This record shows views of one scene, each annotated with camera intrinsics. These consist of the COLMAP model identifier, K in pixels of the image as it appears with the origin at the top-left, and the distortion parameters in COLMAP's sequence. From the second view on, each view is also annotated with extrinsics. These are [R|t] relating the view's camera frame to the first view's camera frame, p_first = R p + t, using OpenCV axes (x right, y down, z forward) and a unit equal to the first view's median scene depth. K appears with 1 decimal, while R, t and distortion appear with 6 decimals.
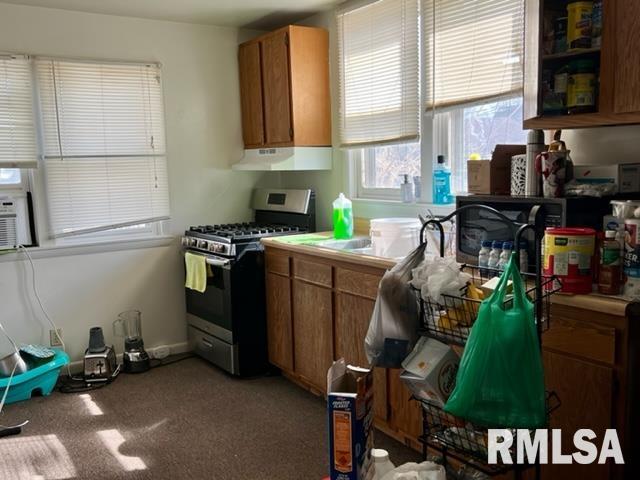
lens RADIAL K [[609.1, 0, 320.0], [0, 609.1, 240.0], [0, 0, 1]] dist [-0.006777, -0.005166]
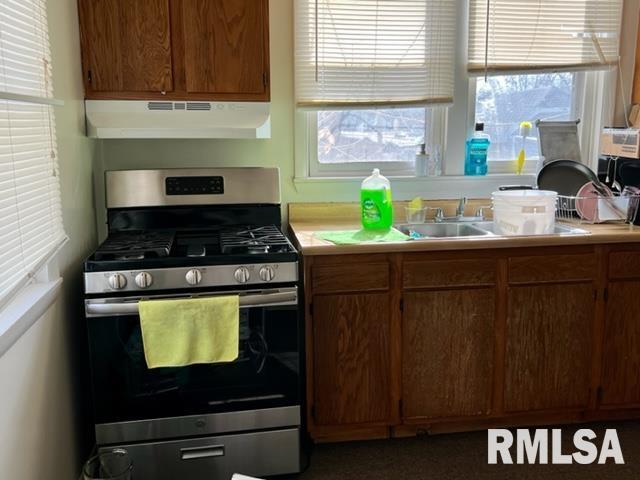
lens RADIAL K [[609.1, 0, 320.0], [0, 609.1, 240.0], [0, 0, 1]] dist [-0.006777, -0.005166]
pose [[0.436758, -0.136326, 0.889190, -0.651856], [0.107564, 0.989273, 0.098836, -0.069089], [-0.893125, 0.052477, 0.446736, 0.702667]]
